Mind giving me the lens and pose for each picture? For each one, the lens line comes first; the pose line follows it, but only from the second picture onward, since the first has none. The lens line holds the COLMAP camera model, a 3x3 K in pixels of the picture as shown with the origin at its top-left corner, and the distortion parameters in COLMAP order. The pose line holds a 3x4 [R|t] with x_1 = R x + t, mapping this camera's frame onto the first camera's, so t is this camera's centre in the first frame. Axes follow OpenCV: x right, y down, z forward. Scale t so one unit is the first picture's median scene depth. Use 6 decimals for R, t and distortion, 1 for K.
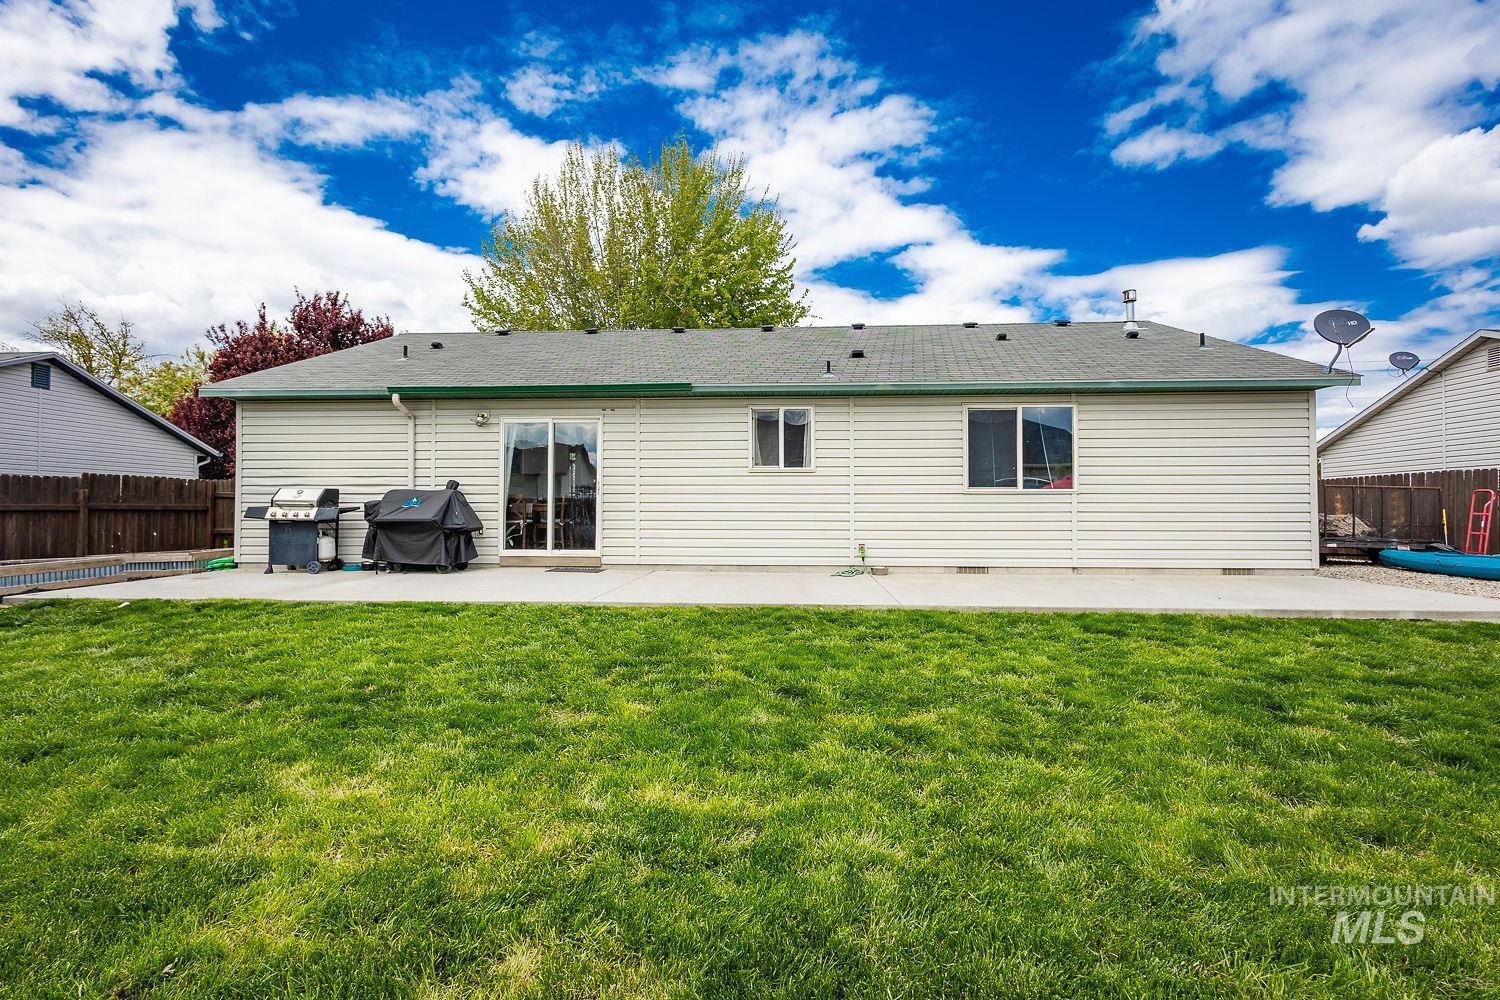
lens RADIAL K [[694.0, 0, 756.4], [0, 694.0, 499.0], [0, 0, 1]] dist [0.004897, 0.000034]
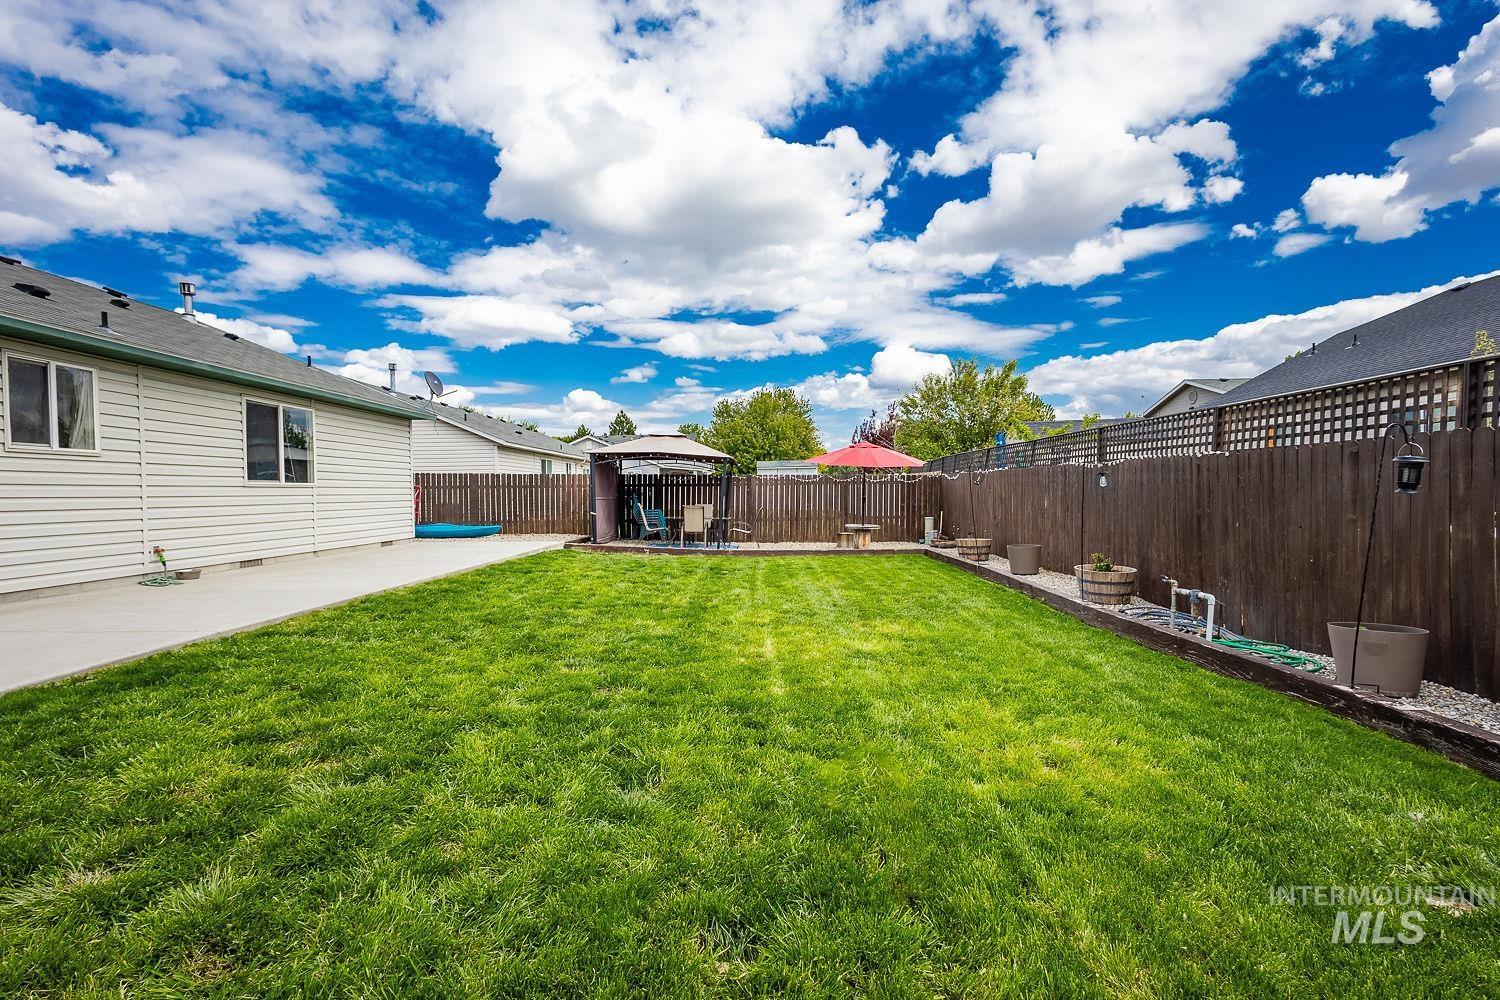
lens RADIAL K [[694.0, 0, 753.6], [0, 694.0, 504.8], [0, 0, 1]] dist [0.004897, 0.000034]
pose [[-0.050455, -0.018829, 0.998549, -0.717183], [-0.004511, 0.999816, 0.018625, -0.003563], [-0.998716, -0.003565, -0.050531, 0.331768]]
